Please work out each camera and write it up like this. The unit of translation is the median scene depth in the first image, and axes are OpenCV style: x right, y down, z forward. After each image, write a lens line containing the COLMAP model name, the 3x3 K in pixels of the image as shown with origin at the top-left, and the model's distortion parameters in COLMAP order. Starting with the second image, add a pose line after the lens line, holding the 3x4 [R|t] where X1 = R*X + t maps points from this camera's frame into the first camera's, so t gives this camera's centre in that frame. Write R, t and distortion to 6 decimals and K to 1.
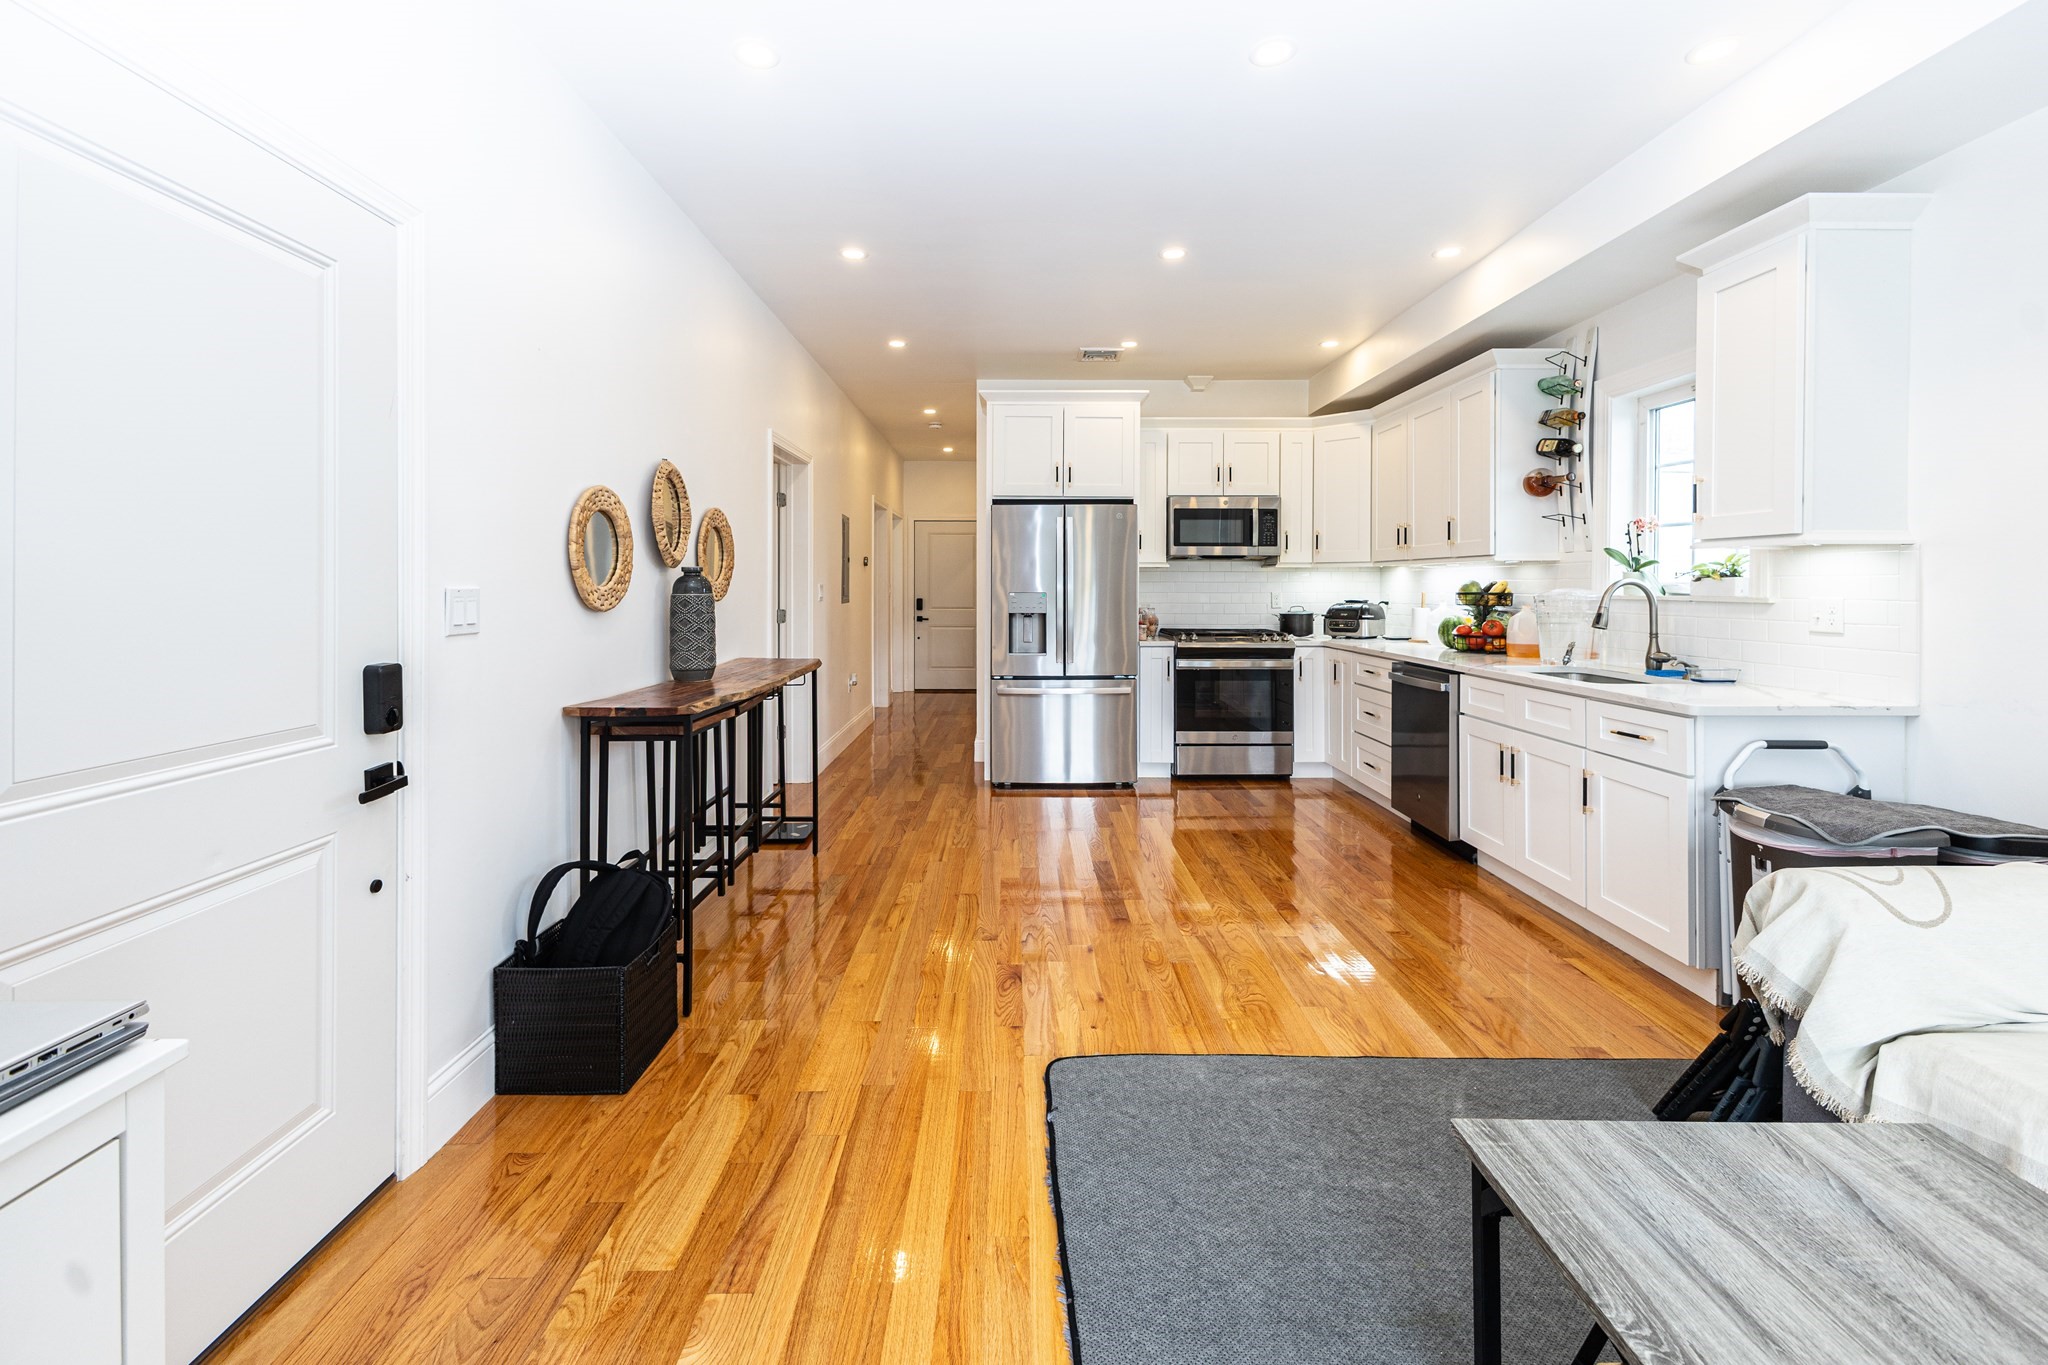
lens RADIAL K [[869.7, 0, 988.1], [0, 869.7, 589.2], [0, 0, 1]] dist [0.012686, -0.000033]
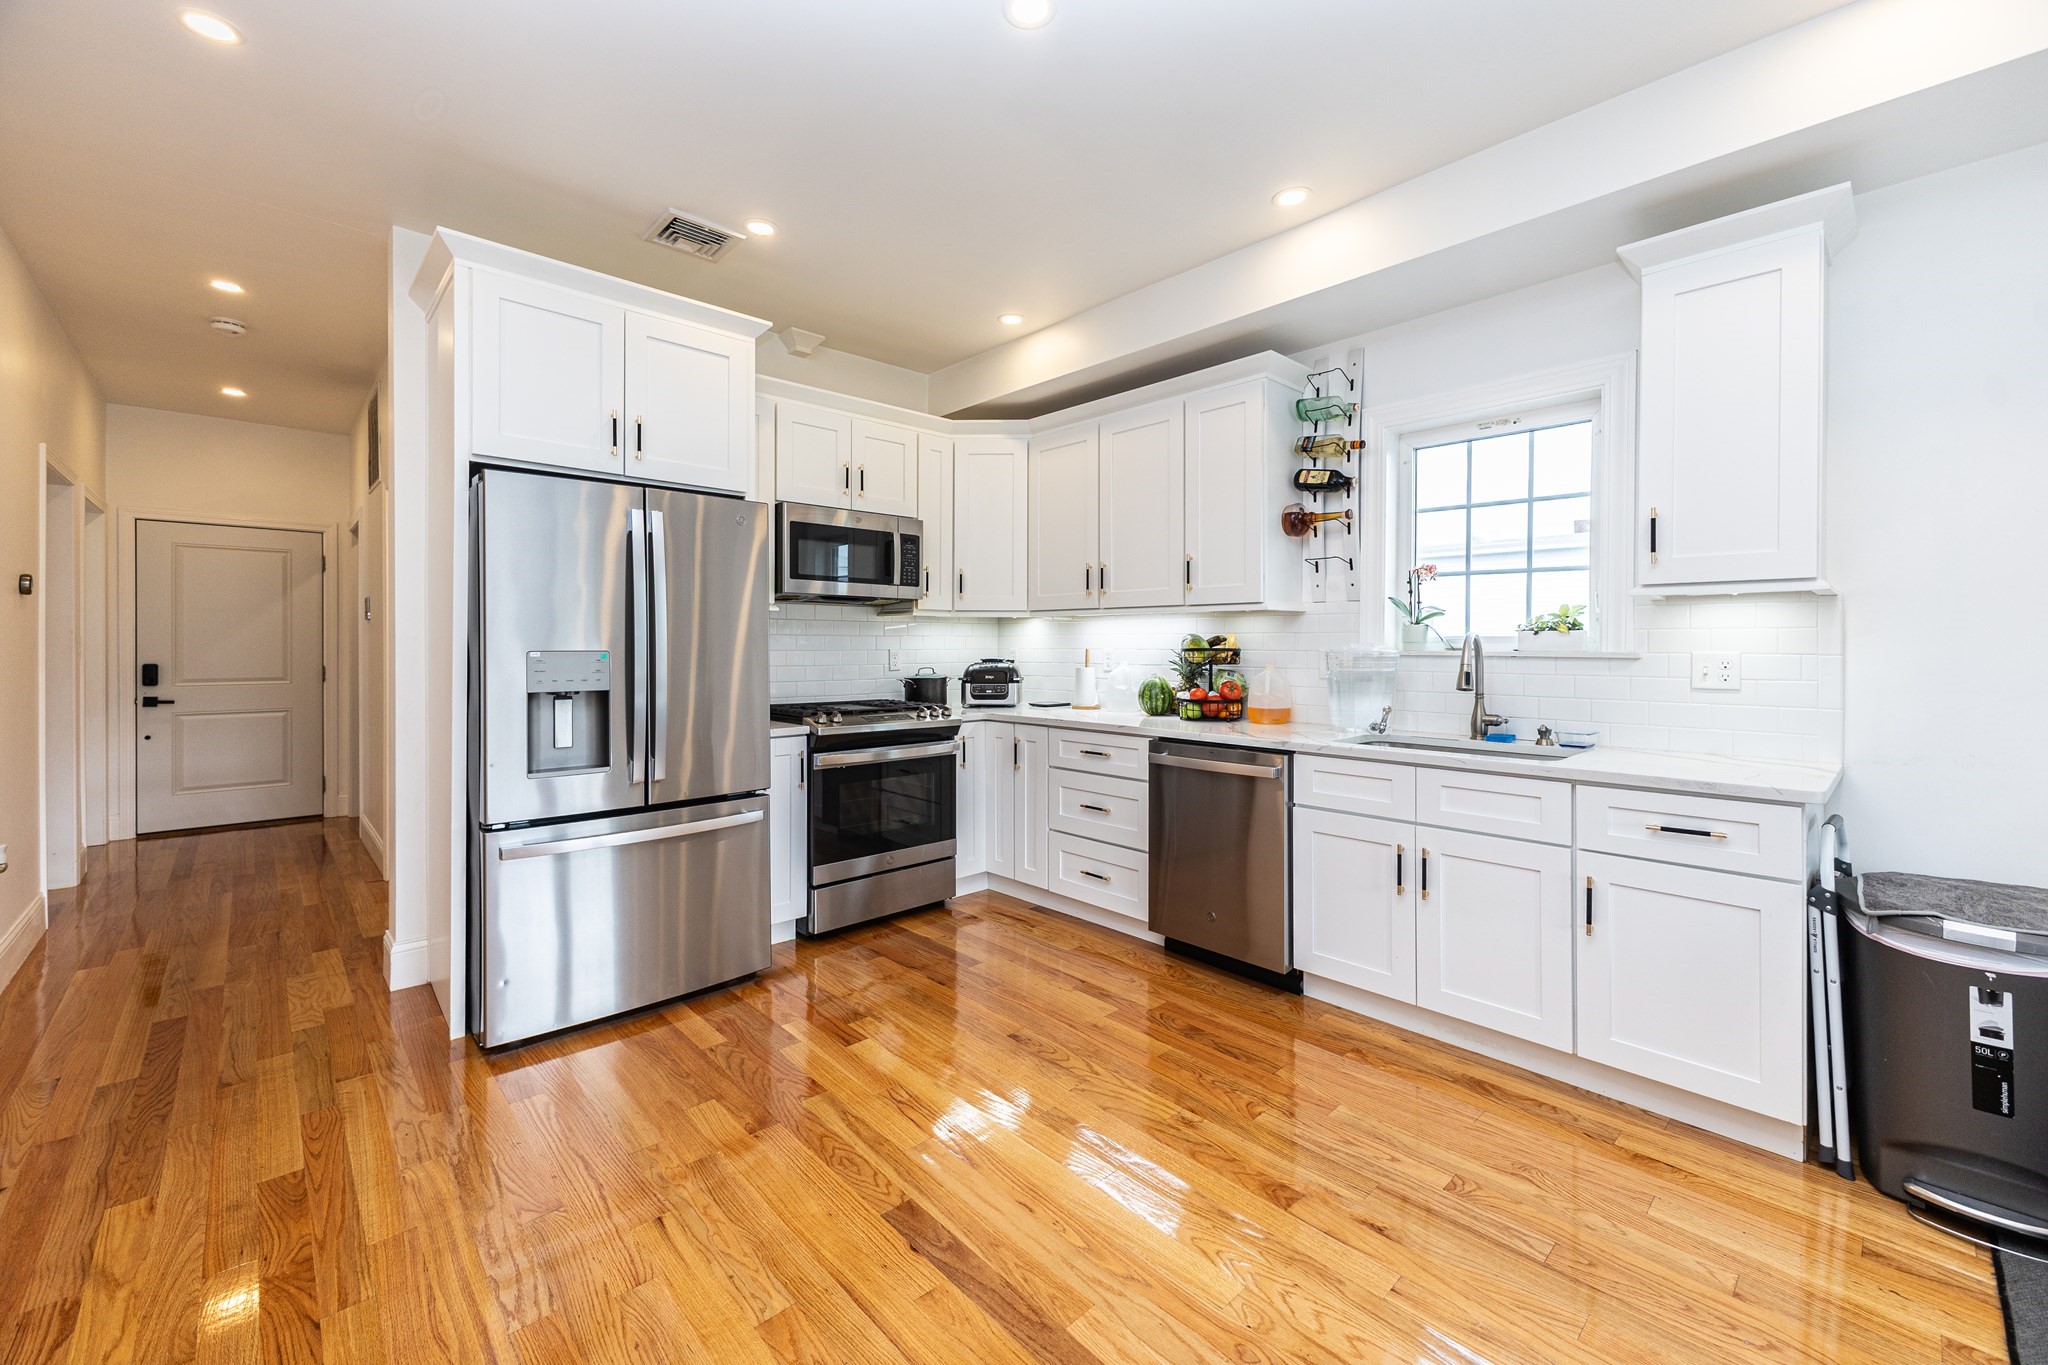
lens RADIAL K [[867.4, 0, 1061.5], [0, 867.4, 649.4], [0, 0, 1]] dist [0.006698, -0.000112]
pose [[0.716788, -0.003906, 0.697281, -0.097309], [0.001889, 0.999992, 0.003661, 0.001070], [-0.697289, -0.001307, 0.716789, 0.412349]]
